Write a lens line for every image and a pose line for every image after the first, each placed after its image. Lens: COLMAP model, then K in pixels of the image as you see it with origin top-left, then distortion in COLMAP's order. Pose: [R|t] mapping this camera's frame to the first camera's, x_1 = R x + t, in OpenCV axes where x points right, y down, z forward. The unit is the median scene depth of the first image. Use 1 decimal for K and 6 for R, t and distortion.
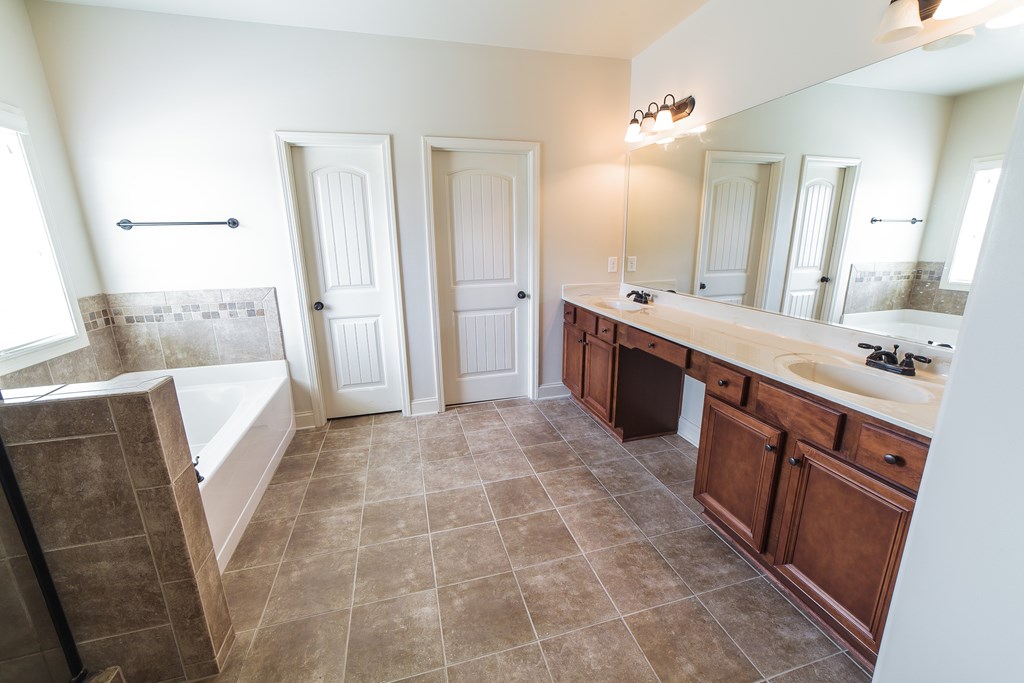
lens RADIAL K [[408.8, 0, 512.0], [0, 408.8, 341.5], [0, 0, 1]] dist [-0.011395, 0.000097]
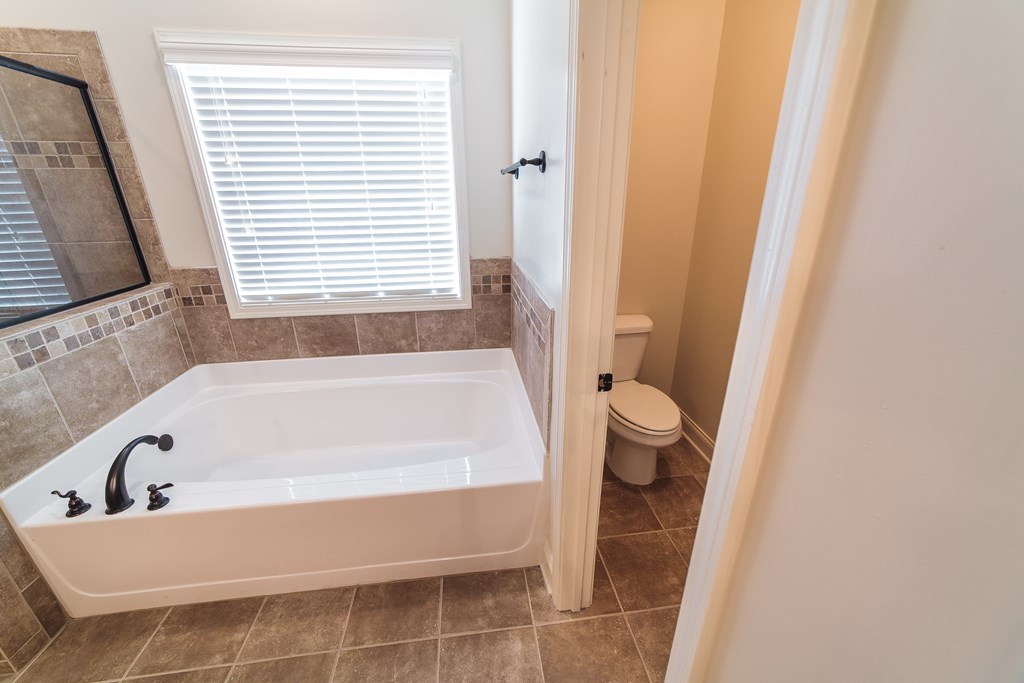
lens RADIAL K [[392.3, 0, 508.7], [0, 392.3, 336.6], [0, 0, 1]] dist [-0.010701, 0.000359]
pose [[-0.147491, 0.354619, -0.923305, -0.238016], [-0.234061, 0.894484, 0.380939, -0.362508], [0.960969, 0.272295, -0.048925, 1.385952]]
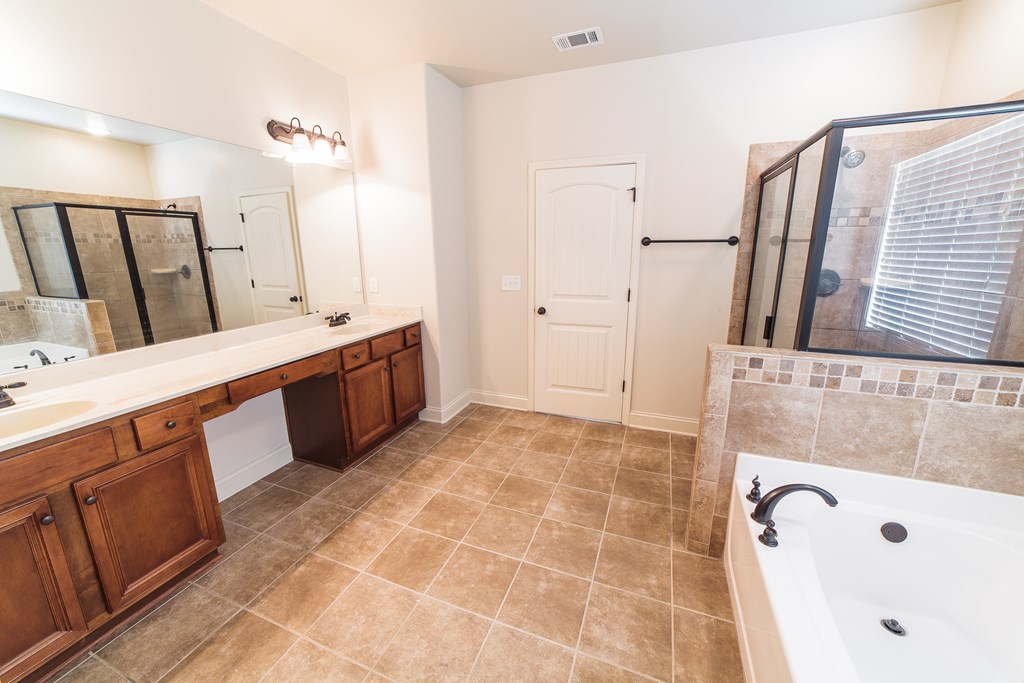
lens RADIAL K [[392.3, 0, 508.7], [0, 392.3, 336.6], [0, 0, 1]] dist [-0.010701, 0.000359]
pose [[-0.798825, -0.110923, 0.591248, -0.665818], [0.172371, 0.899435, 0.401629, -0.385534], [-0.576339, 0.422745, -0.699371, 1.441460]]
